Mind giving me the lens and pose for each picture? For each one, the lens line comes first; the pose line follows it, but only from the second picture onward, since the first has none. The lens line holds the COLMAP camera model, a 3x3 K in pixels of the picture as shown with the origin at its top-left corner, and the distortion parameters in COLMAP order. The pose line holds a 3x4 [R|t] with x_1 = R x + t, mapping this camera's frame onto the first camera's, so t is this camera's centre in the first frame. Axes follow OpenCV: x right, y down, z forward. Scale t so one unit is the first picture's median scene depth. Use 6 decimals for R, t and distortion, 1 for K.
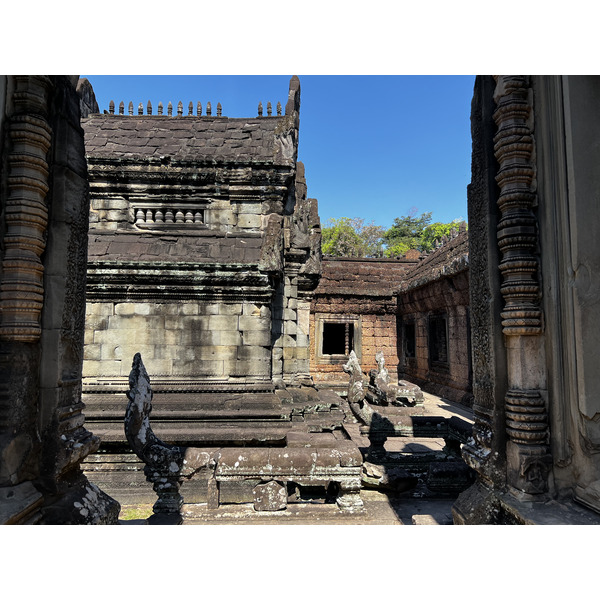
lens RADIAL K [[450.8, 0, 300.0], [0, 450.8, 300.0], [0, 0, 1]] dist [0.111502, -0.228782]
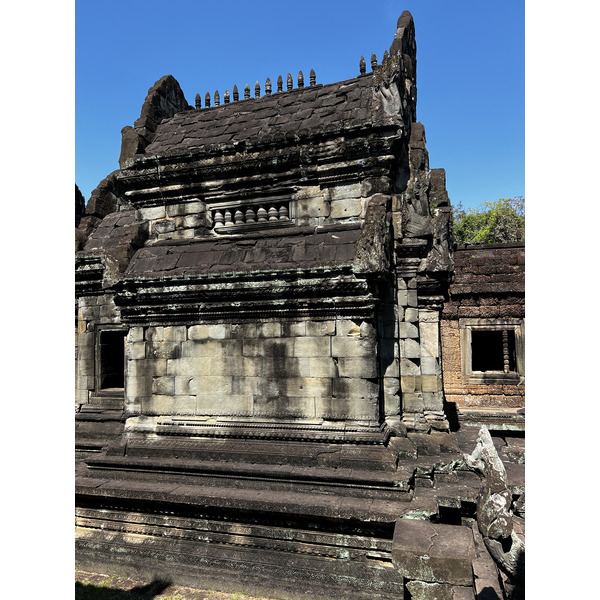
lens RADIAL K [[450.8, 0, 300.0], [0, 450.8, 300.0], [0, 0, 1]] dist [0.111502, -0.228782]
pose [[0.942582, -0.055395, -0.329350, 0.057977], [0.056319, 0.998390, -0.006742, -0.021478], [0.329193, -0.012194, 0.944184, 0.265272]]
